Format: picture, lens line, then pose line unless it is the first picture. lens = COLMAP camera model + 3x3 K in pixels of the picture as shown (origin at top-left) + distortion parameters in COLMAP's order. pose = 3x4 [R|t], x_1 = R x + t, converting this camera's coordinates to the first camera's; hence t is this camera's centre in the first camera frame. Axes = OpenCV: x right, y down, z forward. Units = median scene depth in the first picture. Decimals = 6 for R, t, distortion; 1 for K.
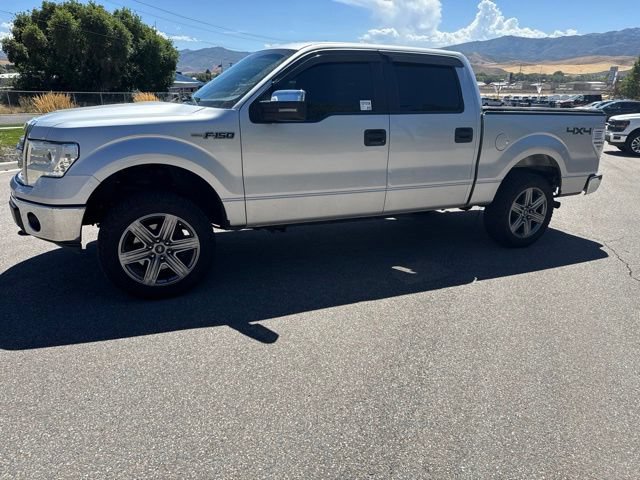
lens RADIAL K [[452.9, 0, 317.9], [0, 452.9, 239.4], [0, 0, 1]] dist [0.021784, -0.023012]
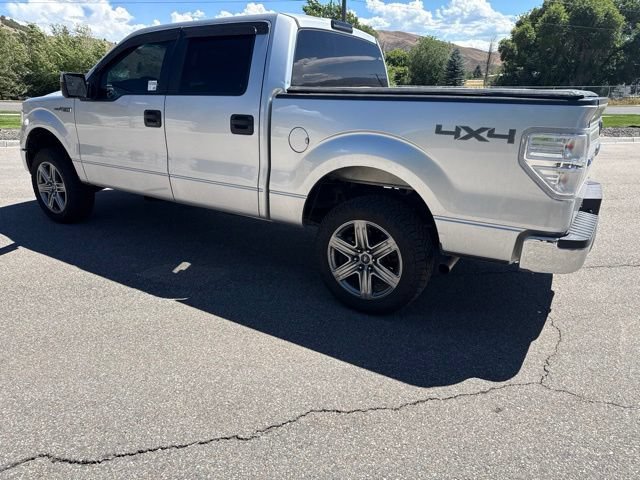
lens RADIAL K [[452.9, 0, 320.5], [0, 452.9, 241.7], [0, 0, 1]] dist [0.021784, -0.023012]
pose [[0.540492, 0.255293, -0.801682, 1.132726], [-0.244816, 0.959344, 0.140445, -0.190948], [0.804943, 0.120355, 0.581018, 0.731666]]
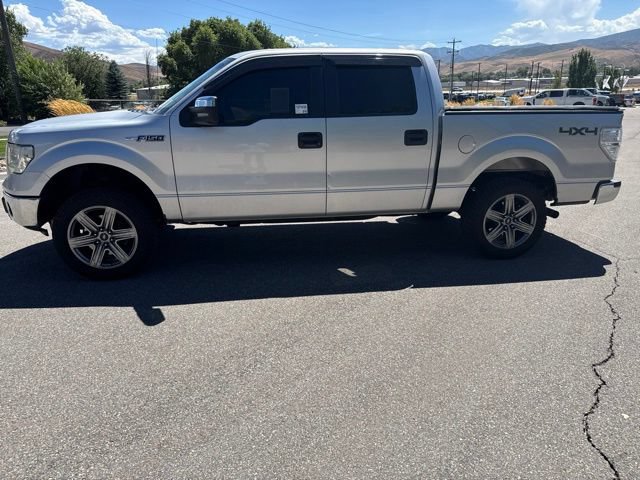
lens RADIAL K [[452.9, 0, 319.1], [0, 452.9, 238.6], [0, 0, 1]] dist [0.021784, -0.023012]
pose [[0.962447, 0.053889, -0.266067, 0.416978], [-0.055301, 0.998467, 0.002191, -0.005968], [0.265777, 0.012605, 0.963952, 0.022976]]
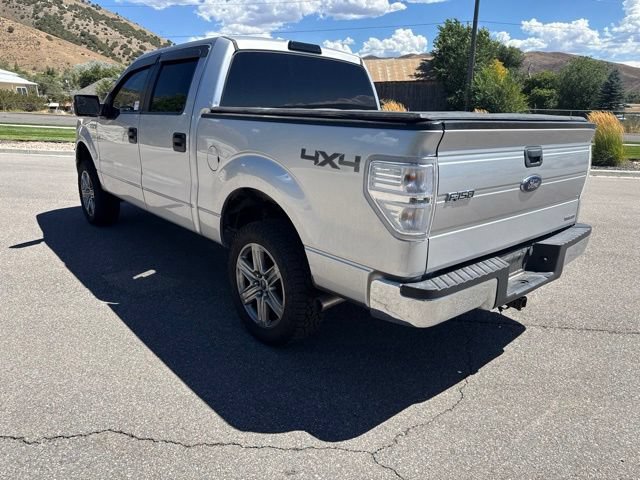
lens RADIAL K [[452.9, 0, 322.1], [0, 452.9, 238.9], [0, 0, 1]] dist [0.021784, -0.023012]
pose [[0.274560, 0.251116, -0.928201, 1.255552], [-0.294384, 0.940899, 0.167473, -0.295049], [0.915399, 0.227267, 0.332258, 1.069494]]
